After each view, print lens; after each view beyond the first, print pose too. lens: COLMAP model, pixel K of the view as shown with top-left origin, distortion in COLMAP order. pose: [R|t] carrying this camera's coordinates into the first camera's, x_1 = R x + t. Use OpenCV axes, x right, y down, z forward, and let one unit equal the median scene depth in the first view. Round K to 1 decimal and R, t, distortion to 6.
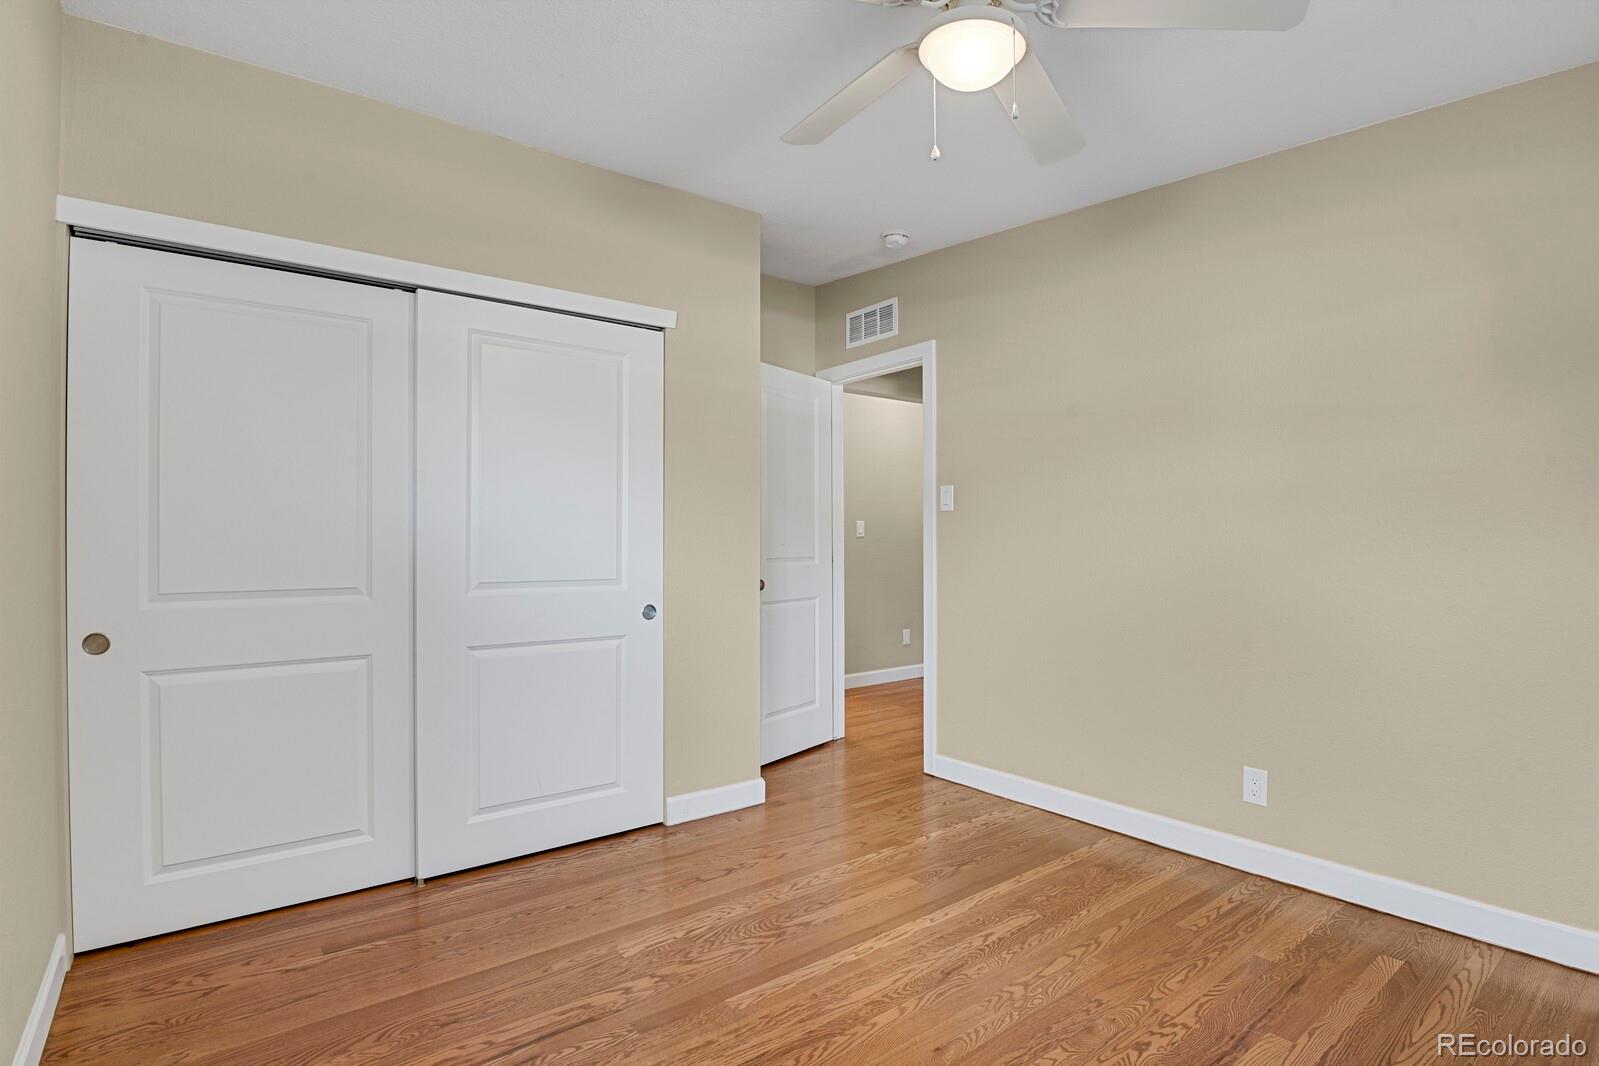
lens RADIAL K [[784.7, 0, 802.4], [0, 784.7, 540.7], [0, 0, 1]] dist [-0.018861, -0.007096]
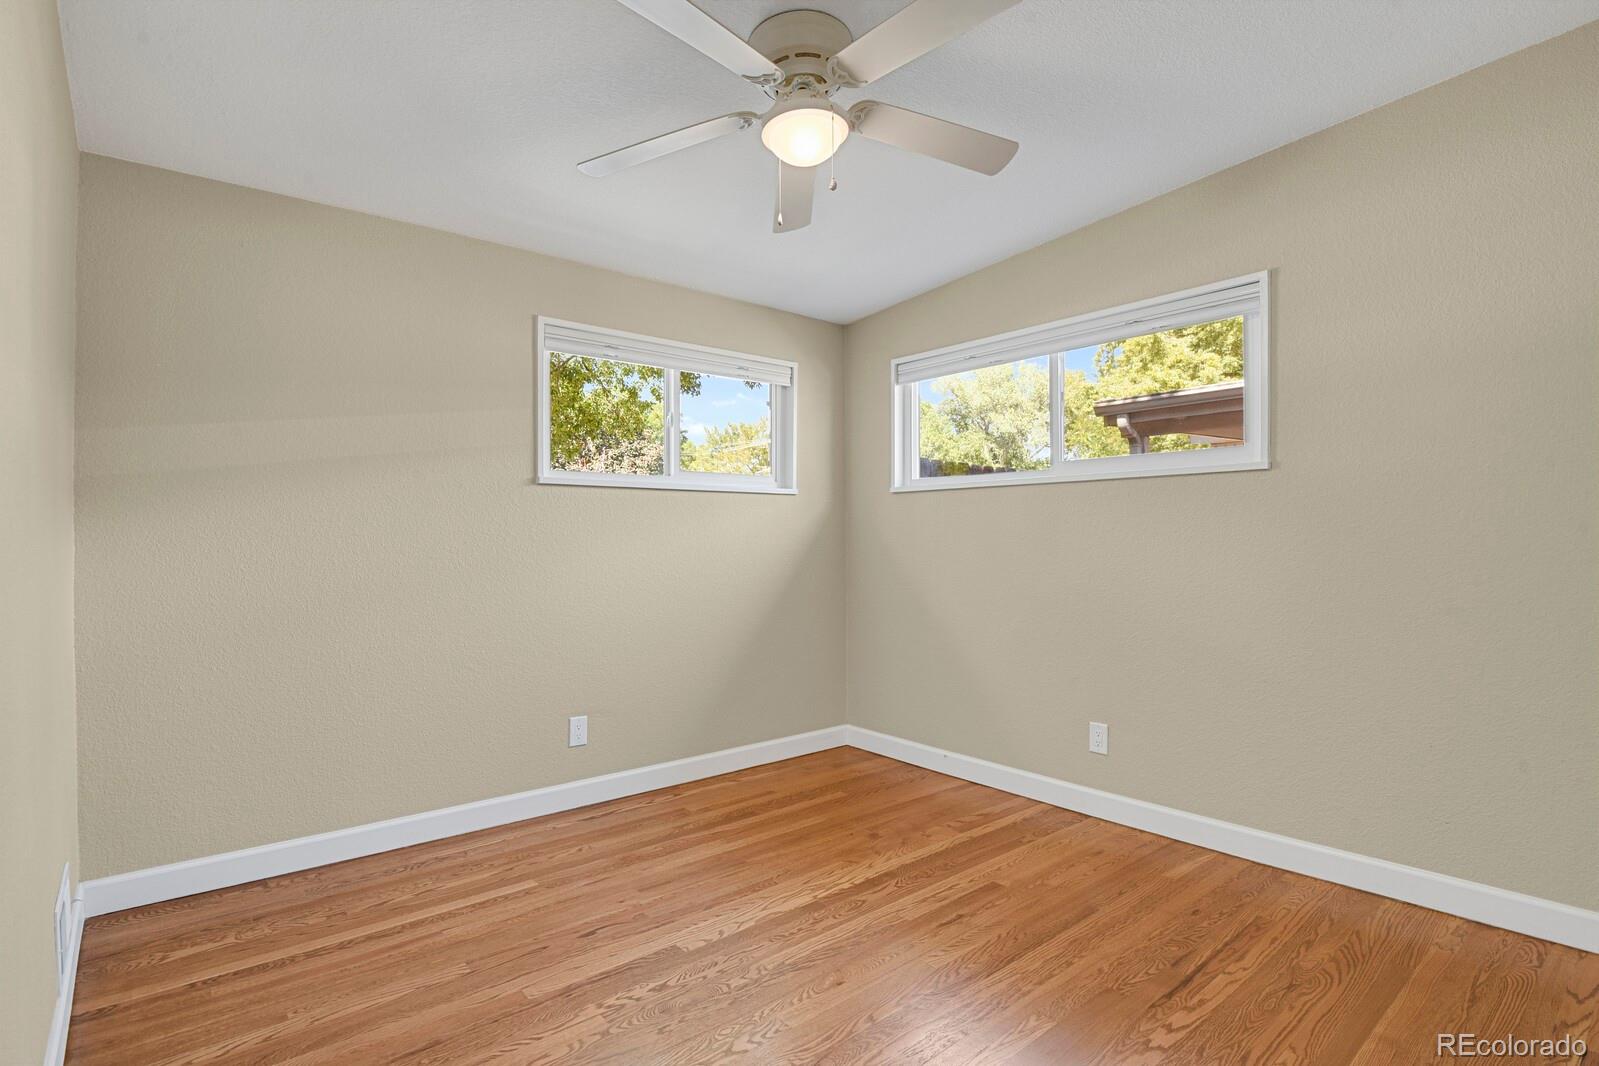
lens RADIAL K [[784.7, 0, 802.4], [0, 784.7, 540.7], [0, 0, 1]] dist [-0.018861, -0.007096]
pose [[-0.999058, 0.008900, -0.042475, 0.255037], [0.008920, 0.999960, -0.000281, 0.001606], [0.042470, -0.000660, -0.999098, 2.017947]]
